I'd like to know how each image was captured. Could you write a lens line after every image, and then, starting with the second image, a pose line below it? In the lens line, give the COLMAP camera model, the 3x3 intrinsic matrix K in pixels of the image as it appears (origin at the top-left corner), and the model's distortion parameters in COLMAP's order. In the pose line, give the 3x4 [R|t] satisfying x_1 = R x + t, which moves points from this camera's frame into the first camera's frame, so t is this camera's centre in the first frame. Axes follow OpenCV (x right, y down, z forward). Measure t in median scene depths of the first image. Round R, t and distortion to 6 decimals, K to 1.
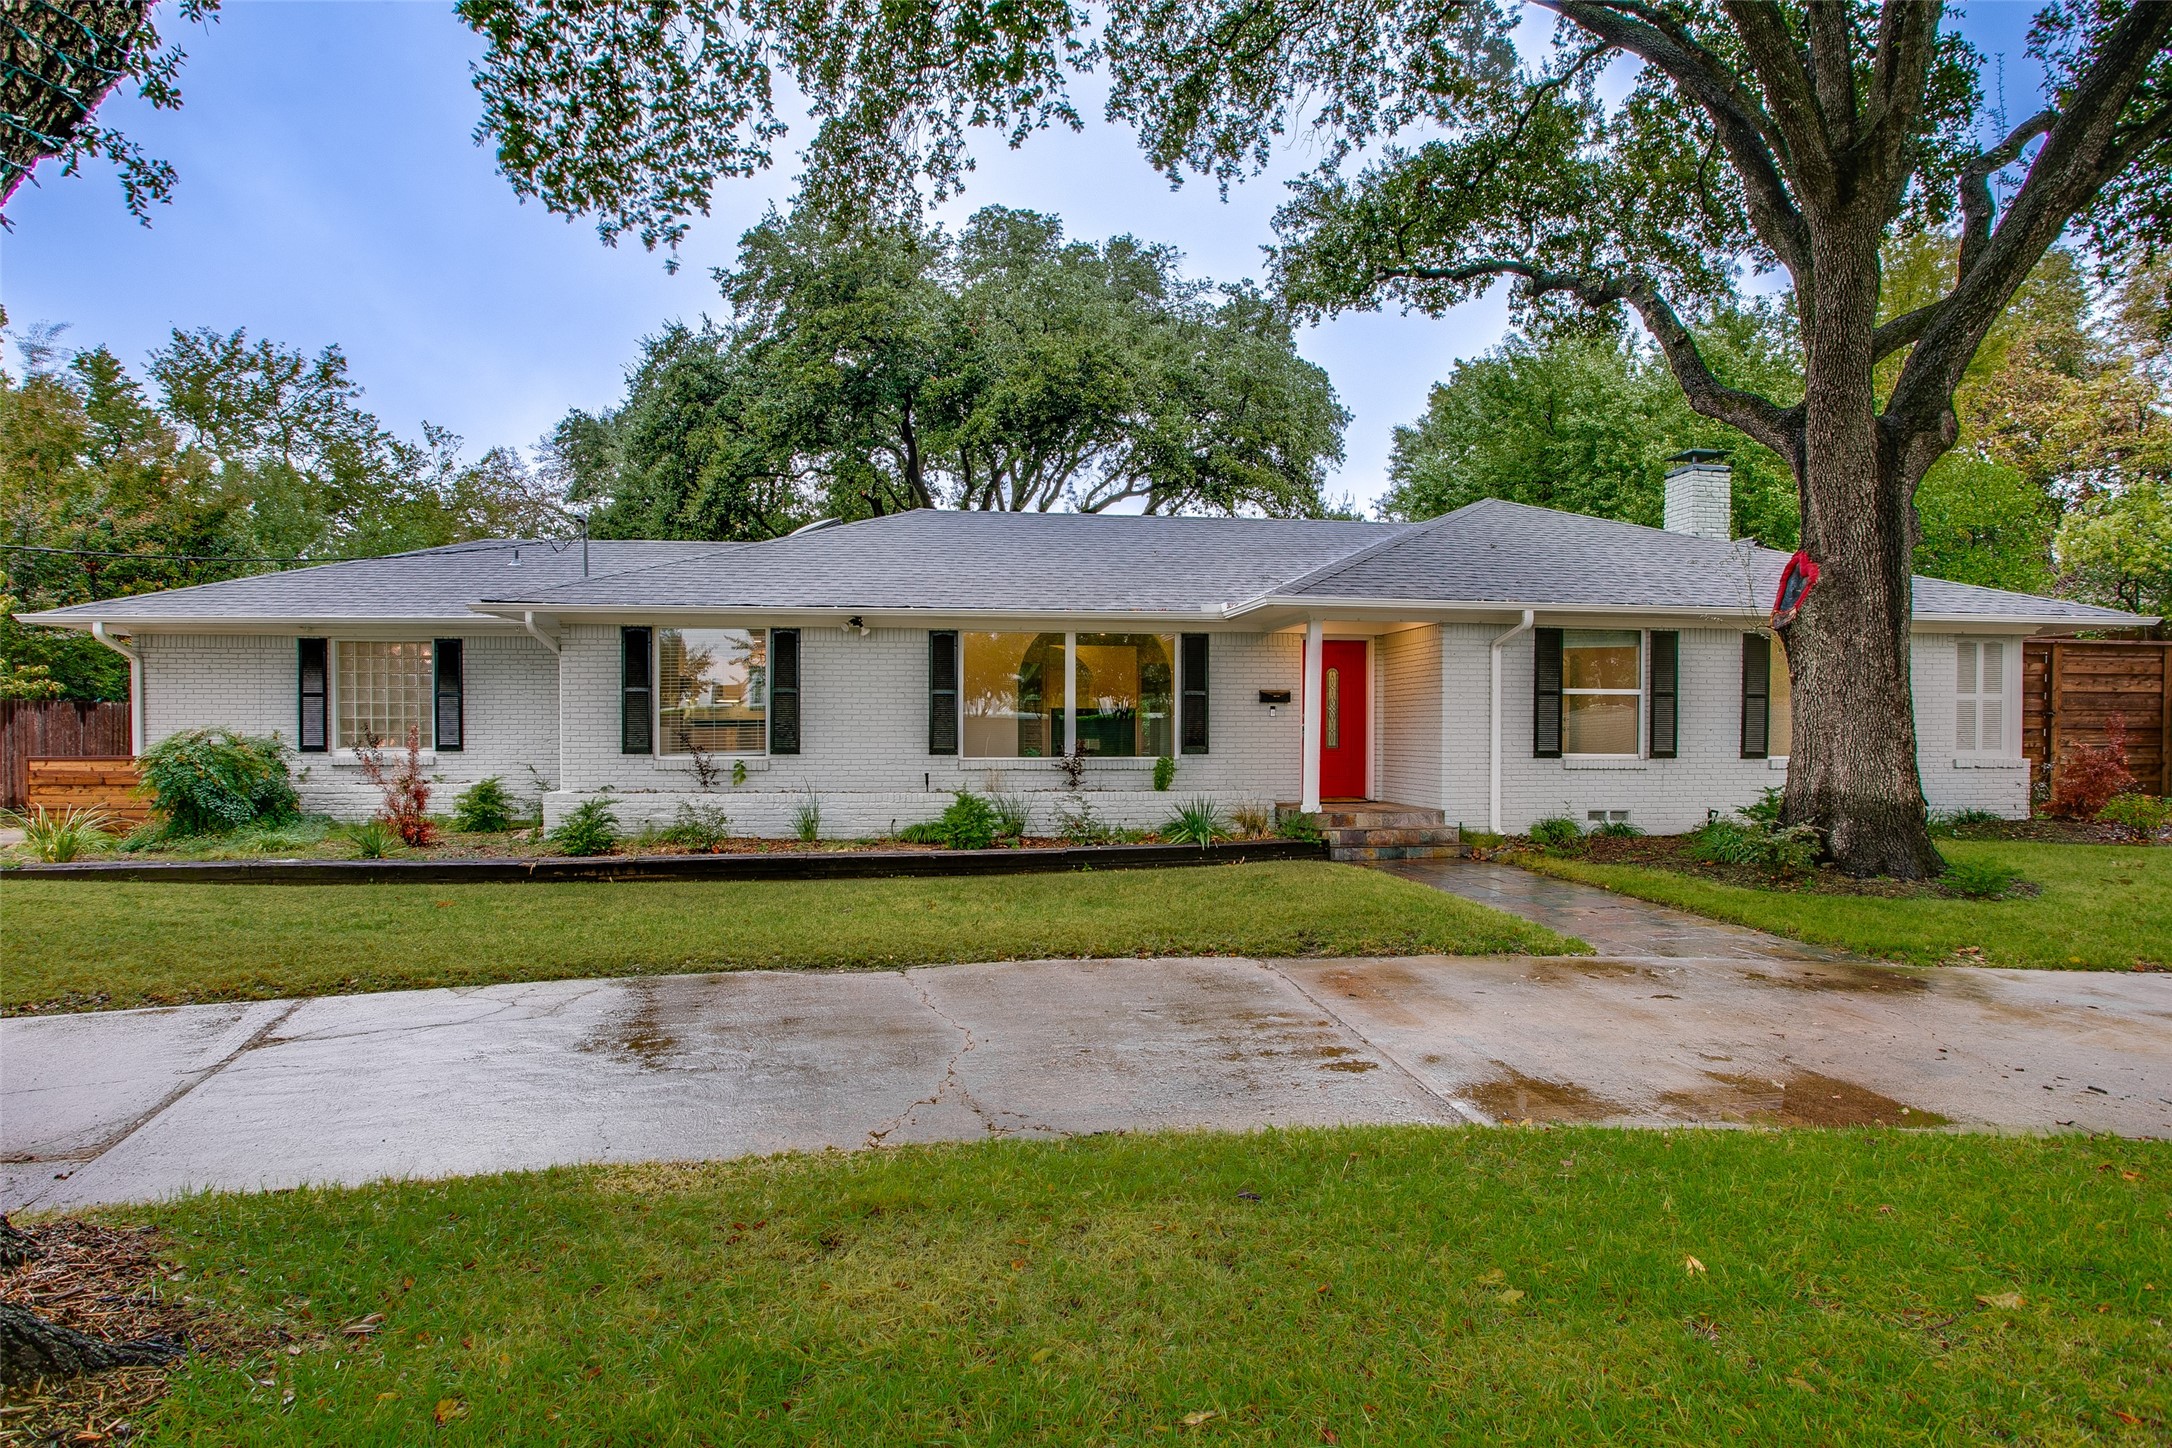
lens RADIAL K [[1080.1, 0, 1092.6], [0, 1080.1, 735.0], [0, 0, 1]] dist [-0.028991, 0.013668]
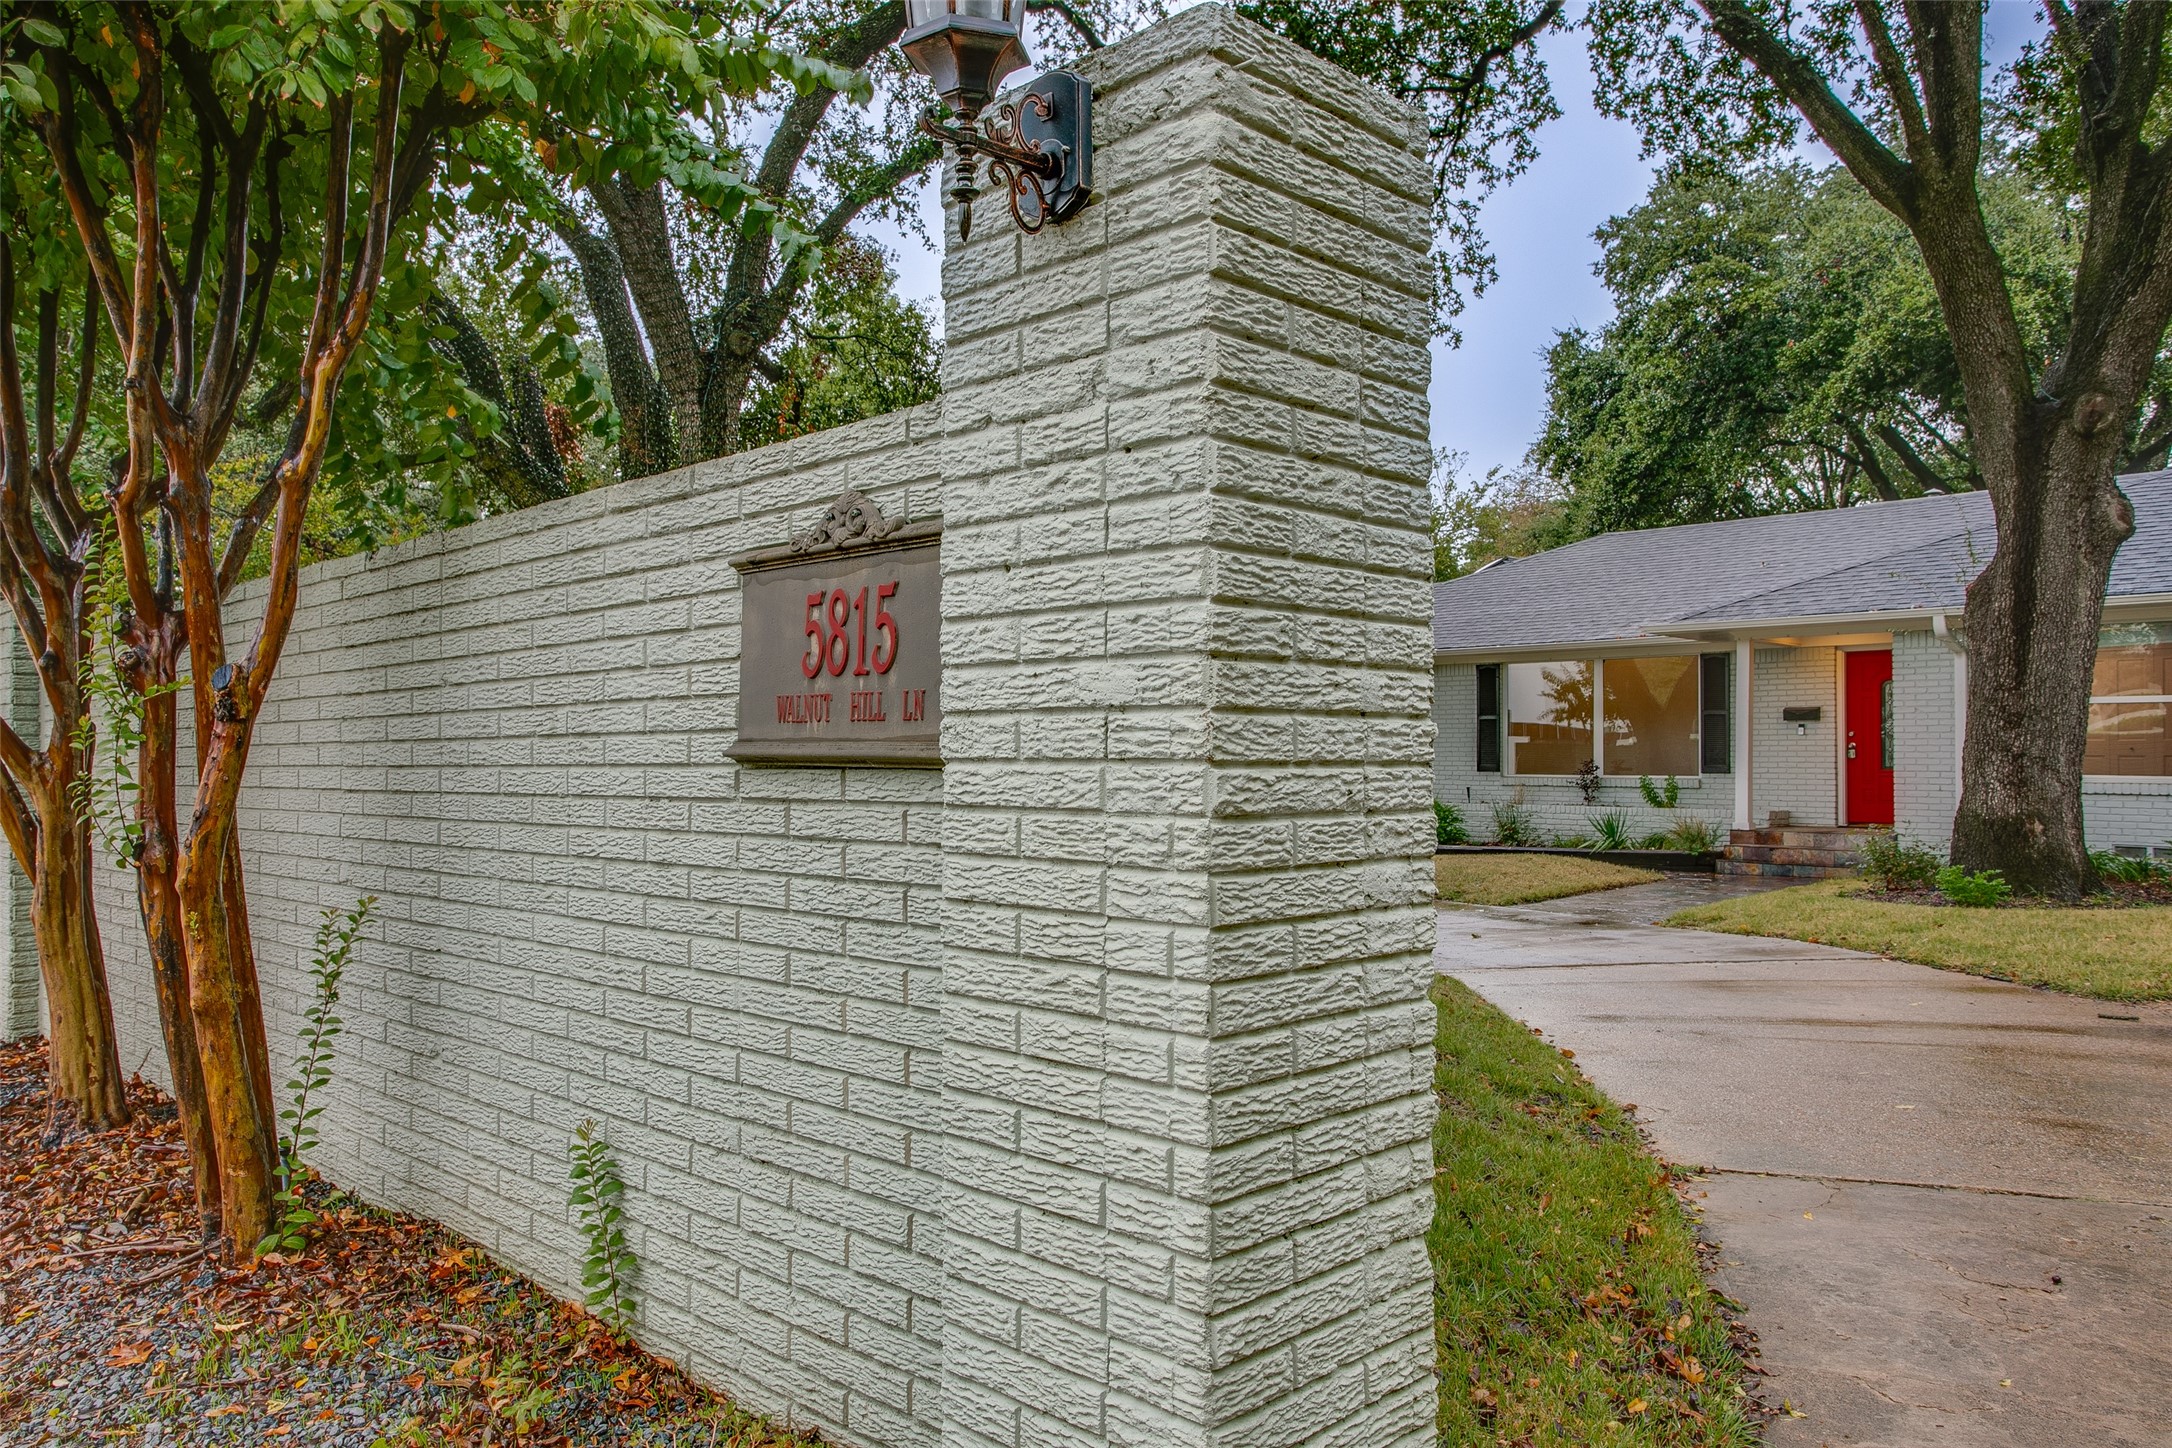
lens RADIAL K [[1521.1, 0, 1081.3], [0, 1521.1, 725.4], [0, 0, 1]] dist [0.061523, 0.022038]
pose [[0.628022, -0.017514, -0.777998, 0.852370], [-0.006632, 0.999590, -0.027856, 0.016805], [0.778167, 0.022654, 0.627649, -0.355882]]
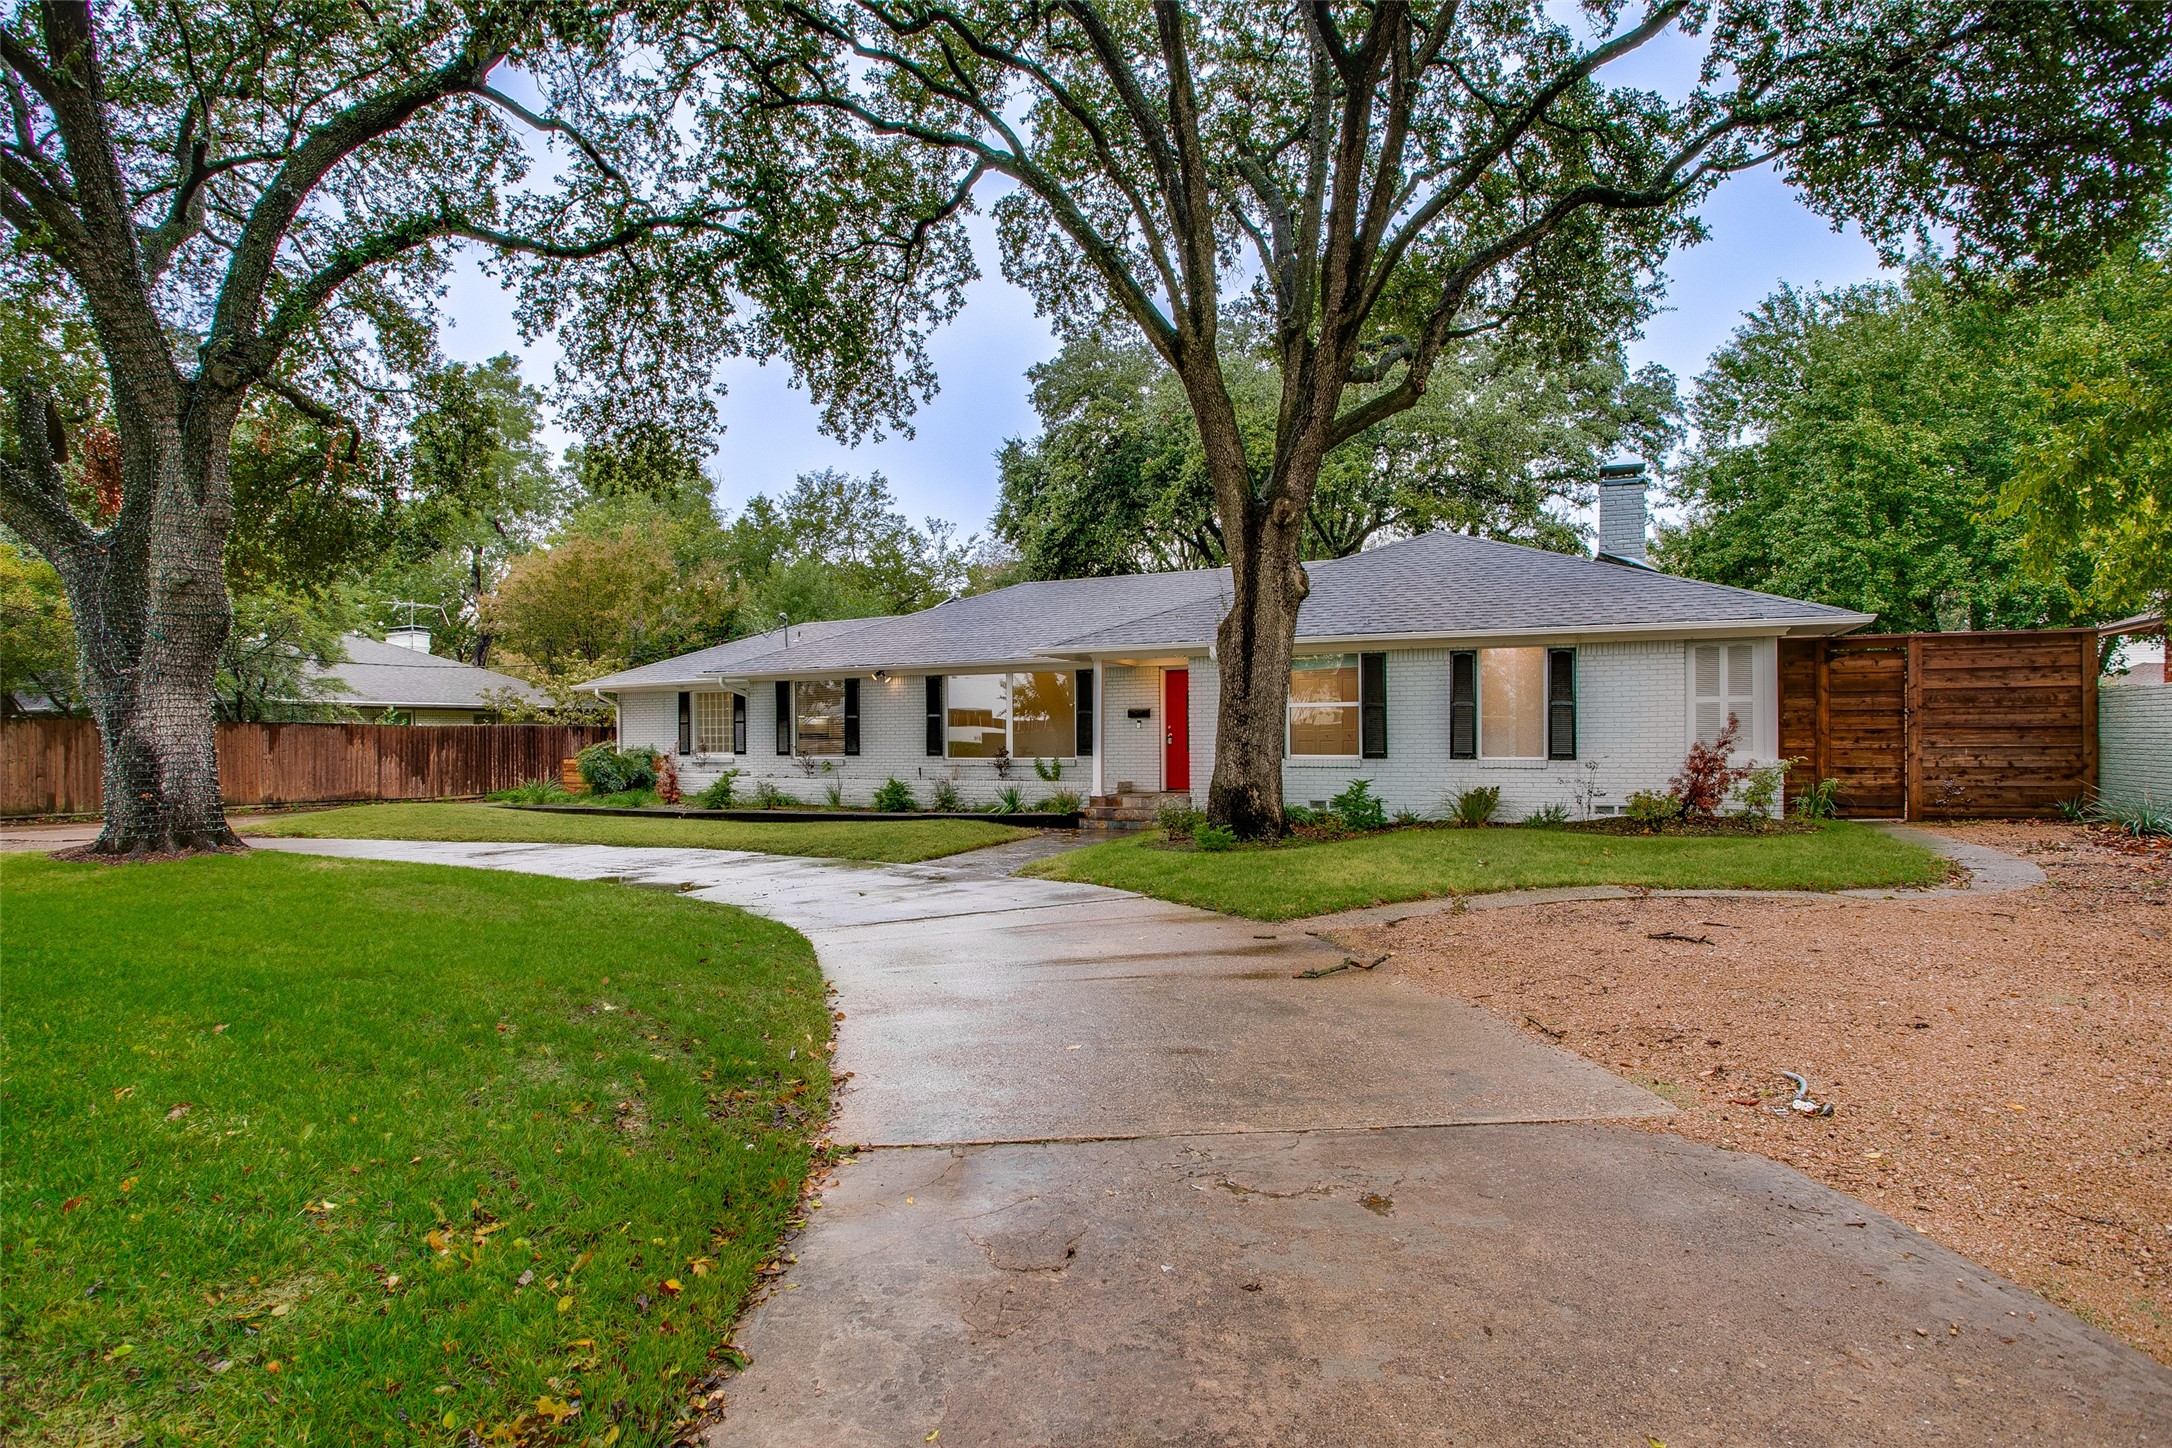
lens RADIAL K [[1080.1, 0, 1084.1], [0, 1080.1, 731.6], [0, 0, 1]] dist [-0.028991, 0.013668]
pose [[0.848156, -0.012786, -0.529592, 0.856009], [0.006099, 0.999878, -0.014372, 0.006495], [0.529711, 0.008960, 0.848131, -0.196287]]
